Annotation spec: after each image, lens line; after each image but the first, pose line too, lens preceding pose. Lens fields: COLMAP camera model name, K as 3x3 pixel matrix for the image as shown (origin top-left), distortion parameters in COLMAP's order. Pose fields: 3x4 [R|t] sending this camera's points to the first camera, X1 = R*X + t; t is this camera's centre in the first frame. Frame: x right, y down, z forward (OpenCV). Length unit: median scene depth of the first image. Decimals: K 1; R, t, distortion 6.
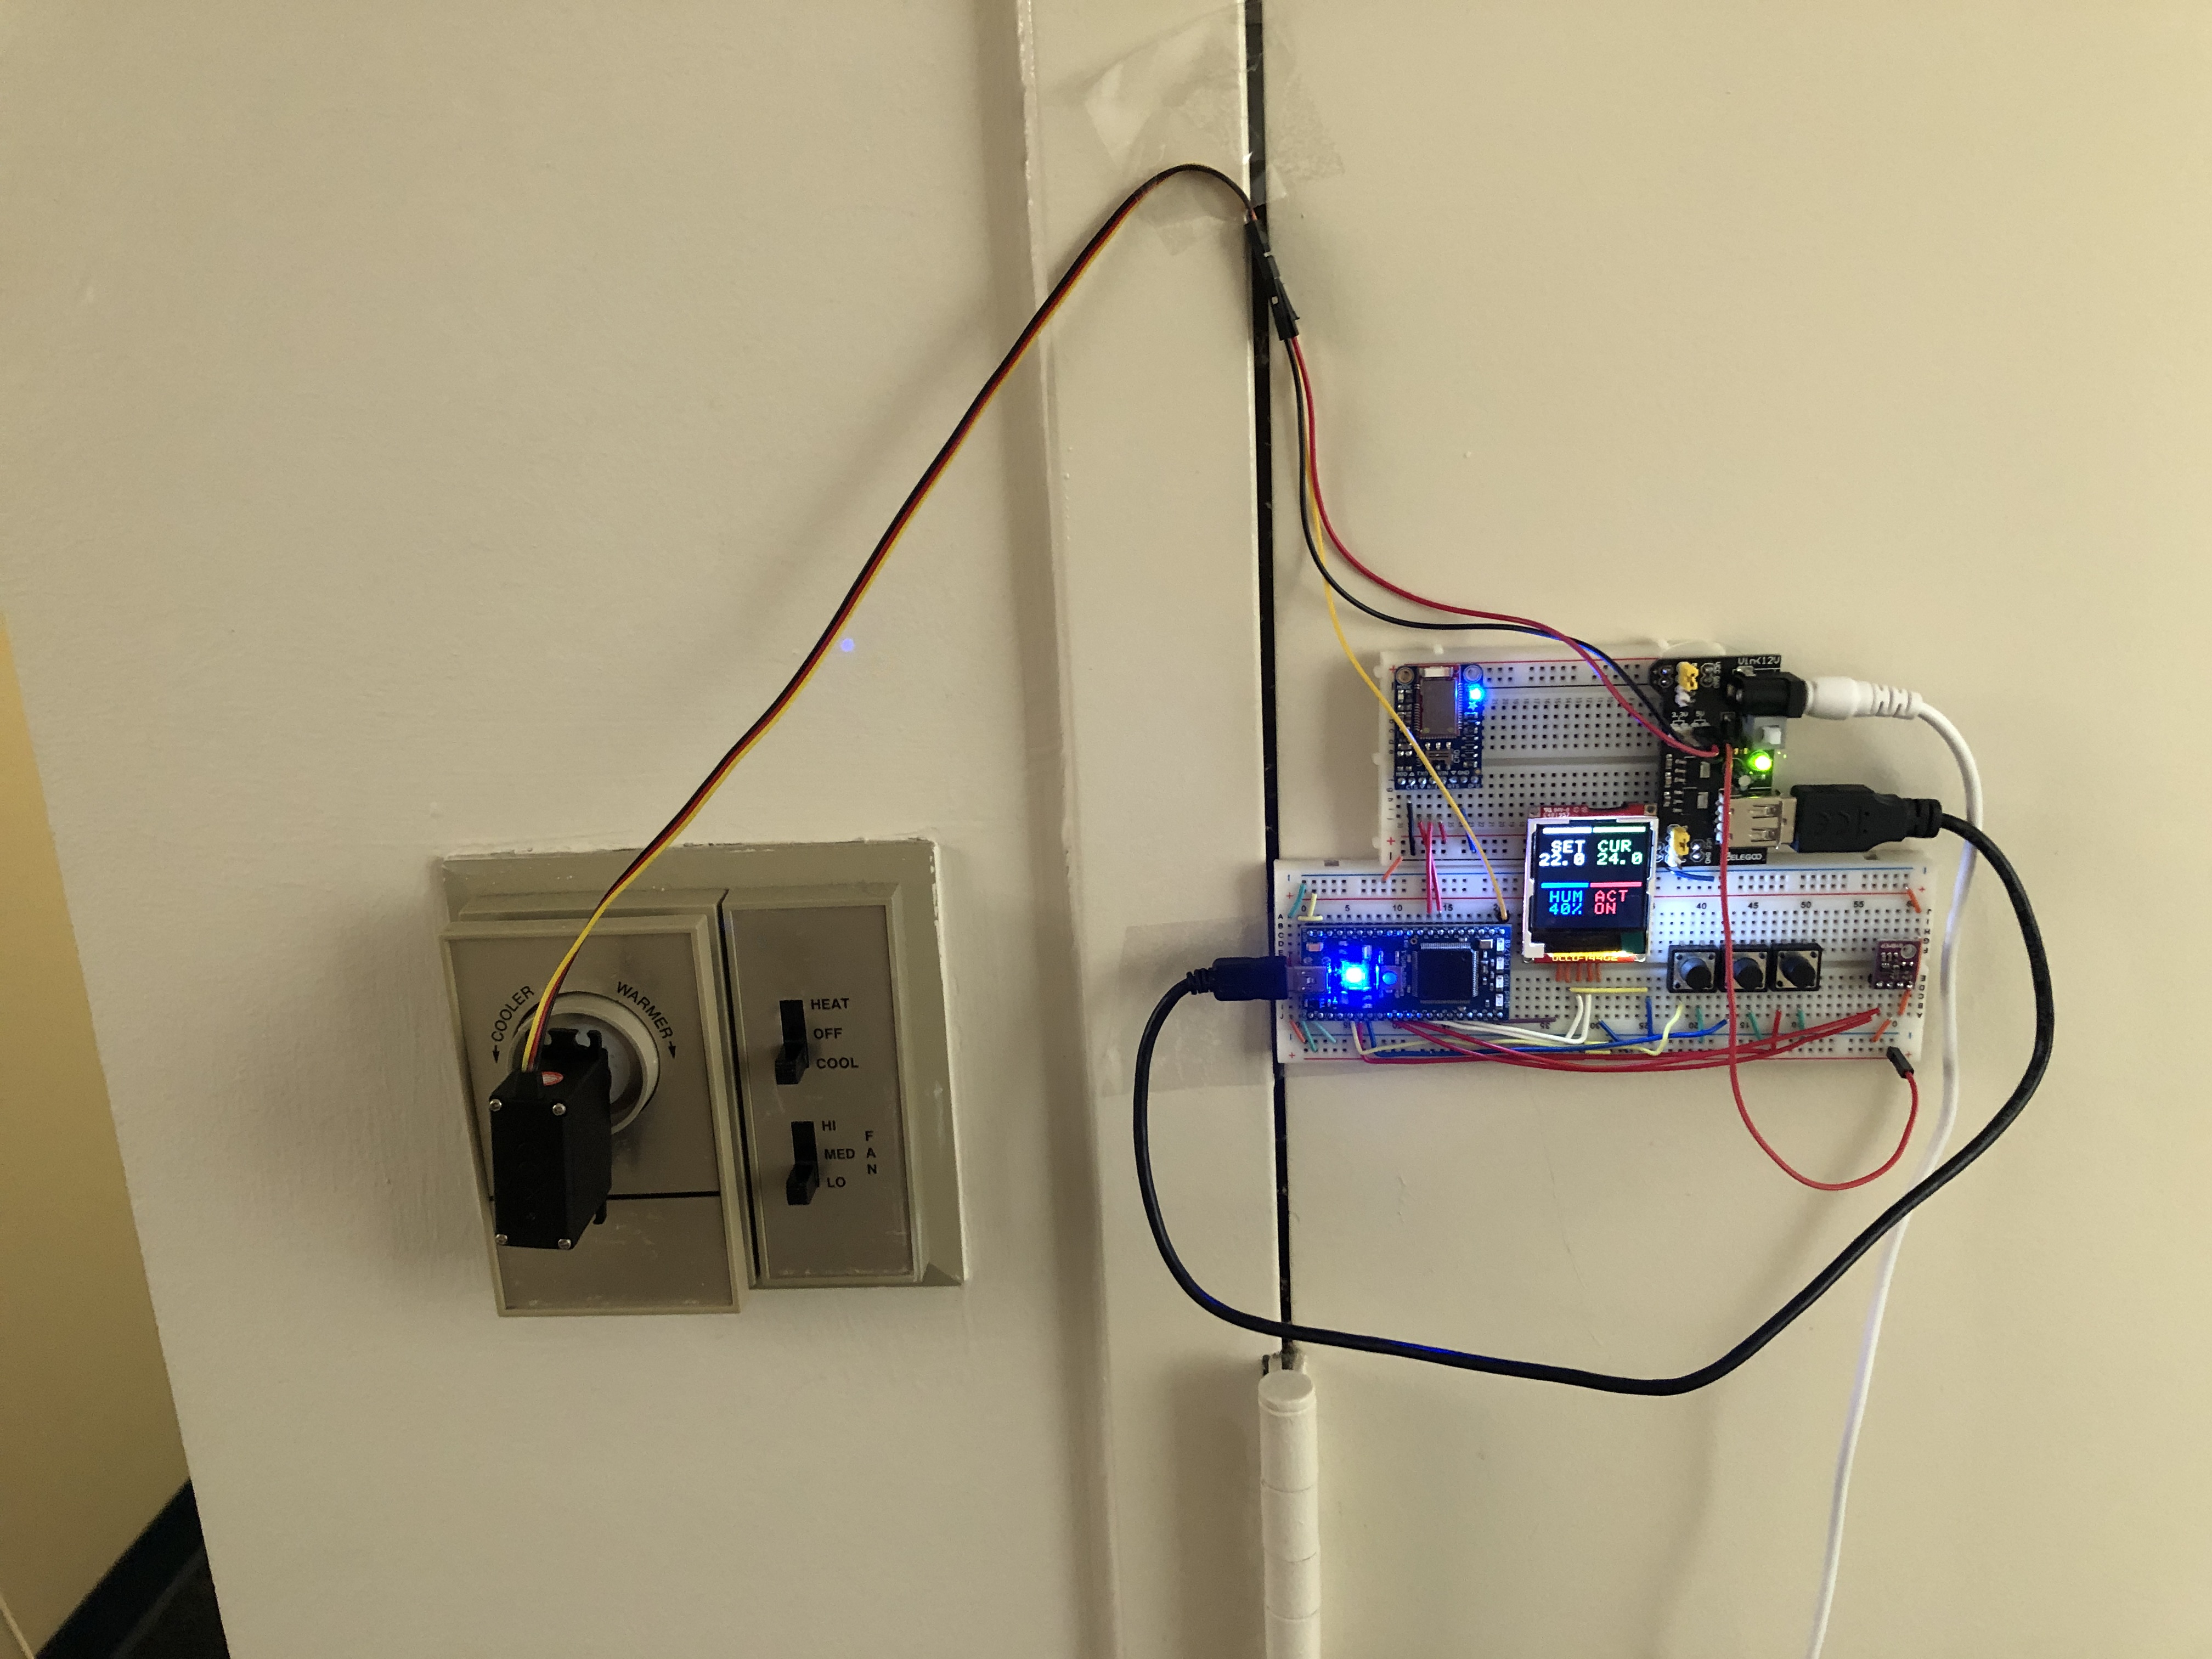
lens RADIAL K [[1805.0, 0, 1045.1], [0, 1805.0, 797.4], [0, 0, 1]] dist [0.034254, -0.203471]
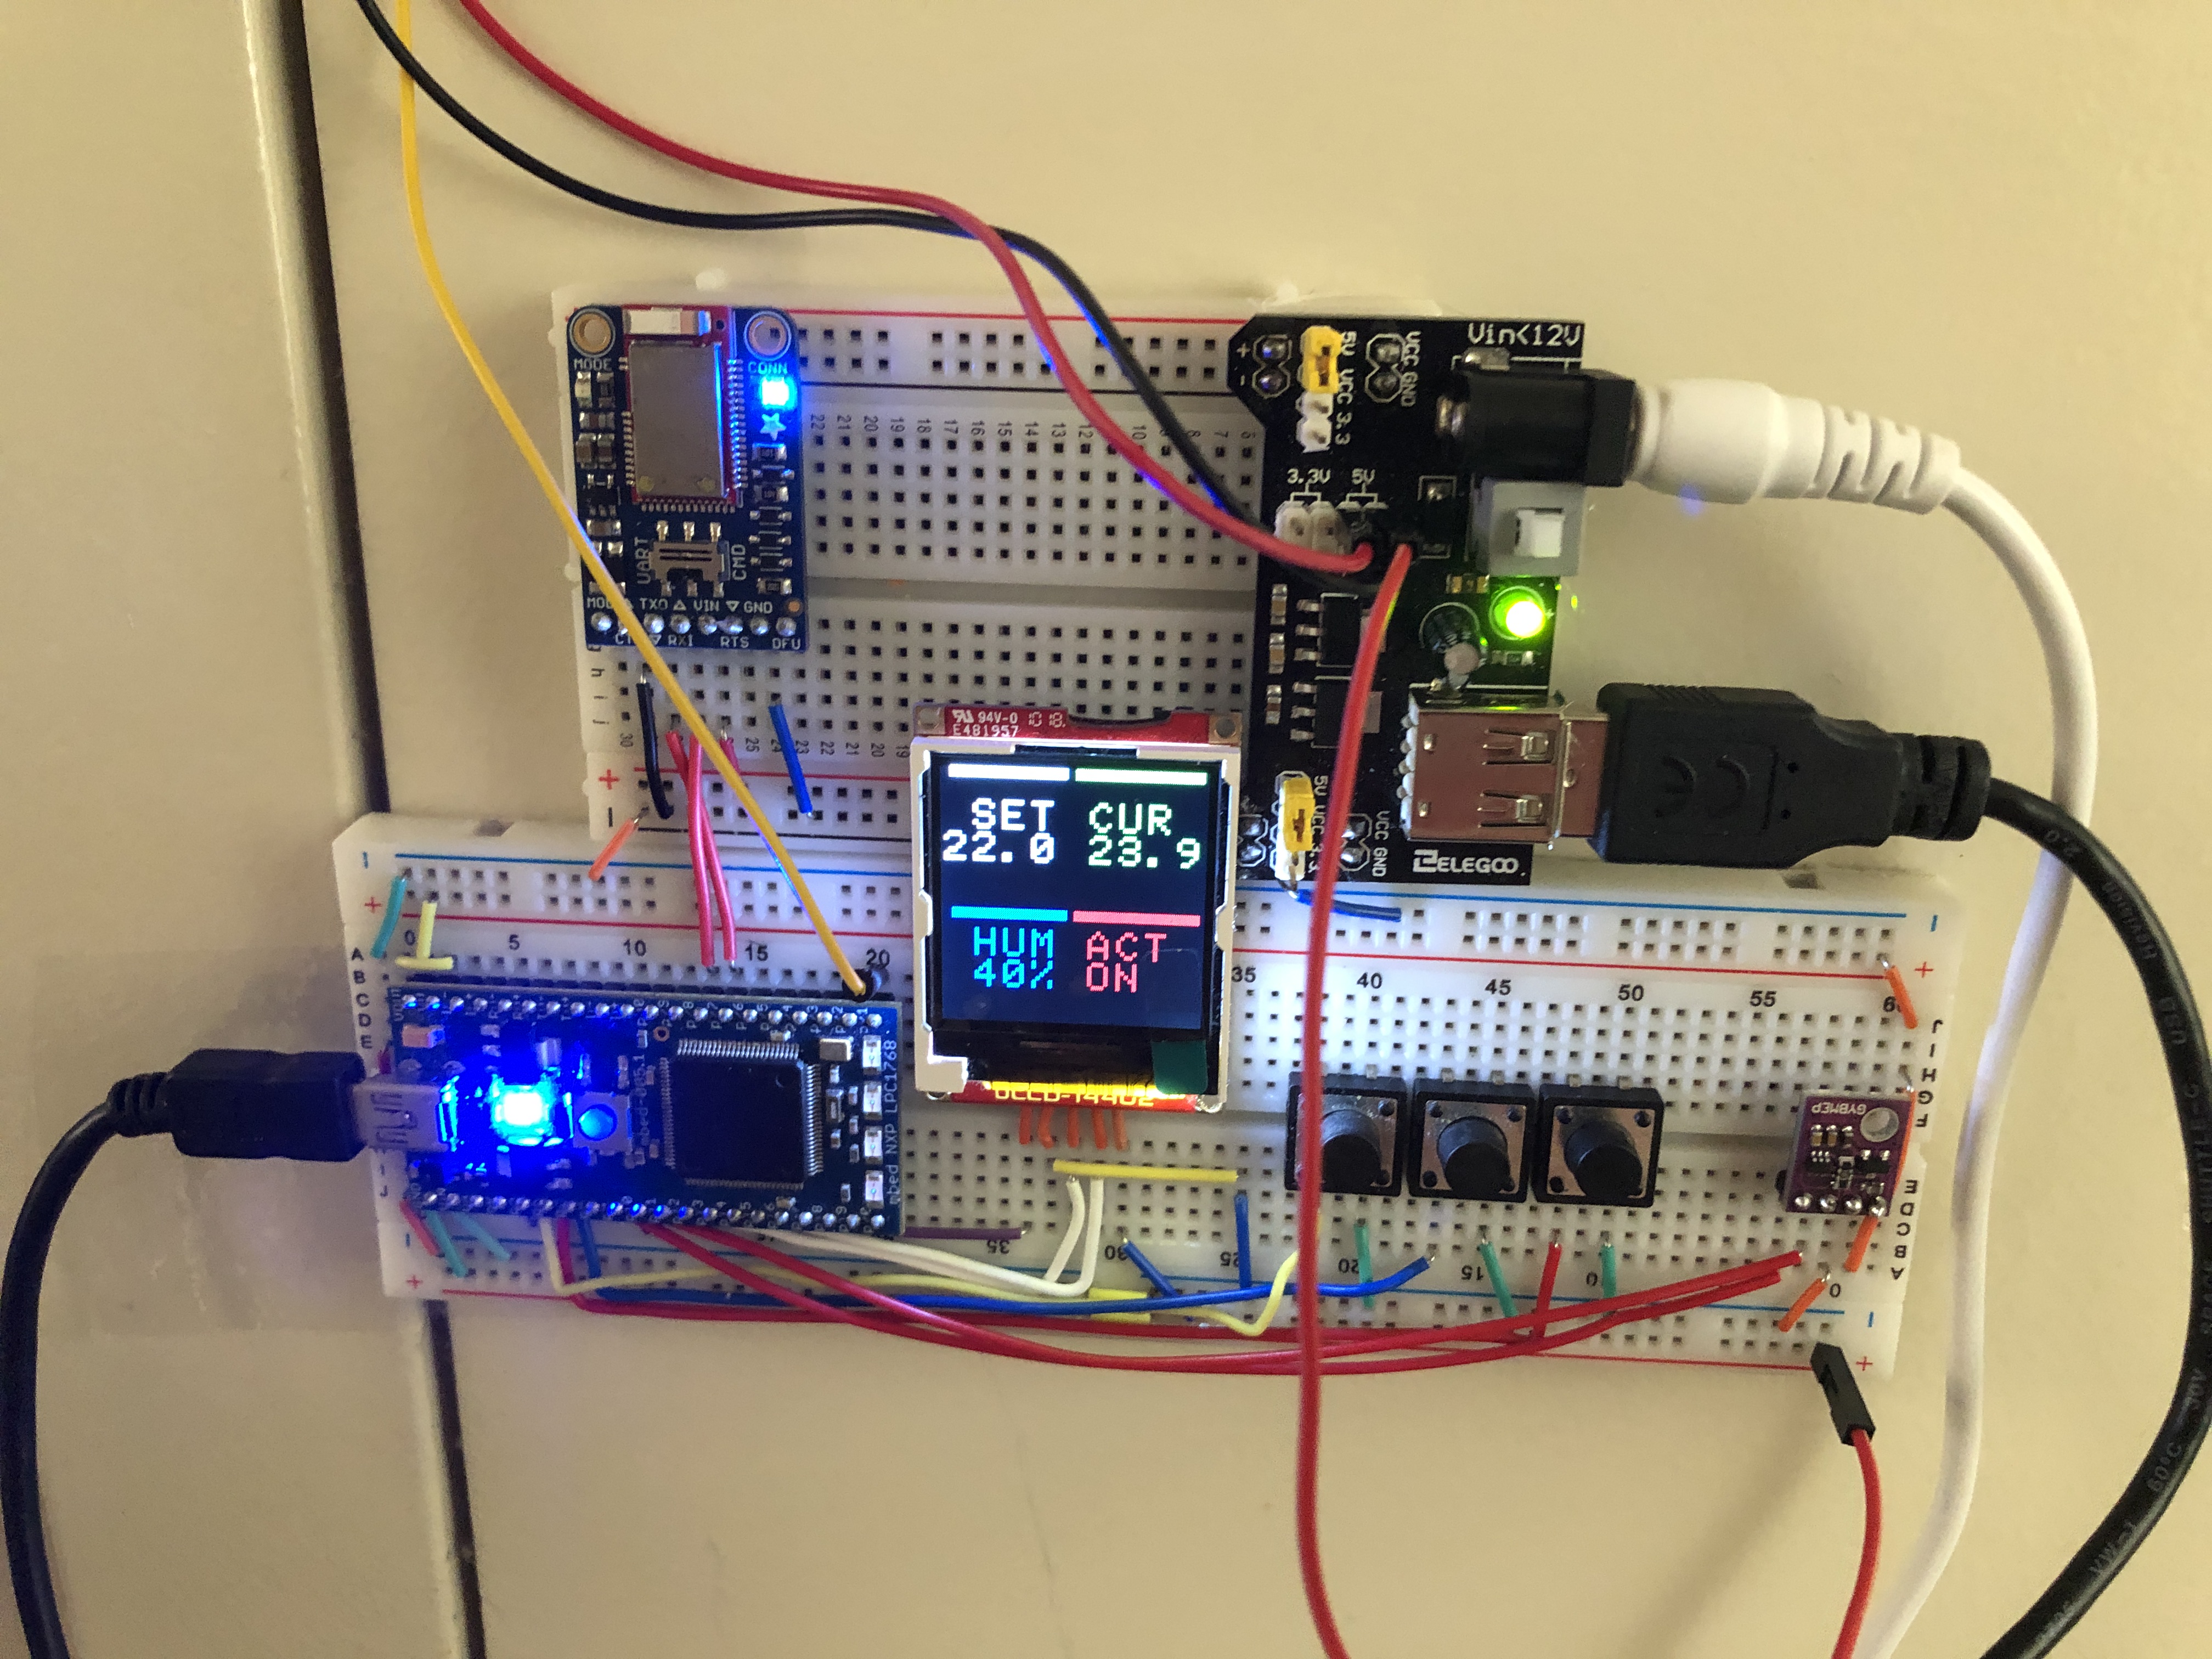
lens RADIAL K [[1898.8, 0, 1106.0], [0, 1898.8, 829.5], [0, 0, 1]] dist [0.157755, -0.634535]
pose [[0.997699, 0.049826, 0.045988, 0.286510], [-0.051616, 0.997921, 0.038593, 0.013589], [-0.043970, -0.040878, 0.998196, 0.588105]]
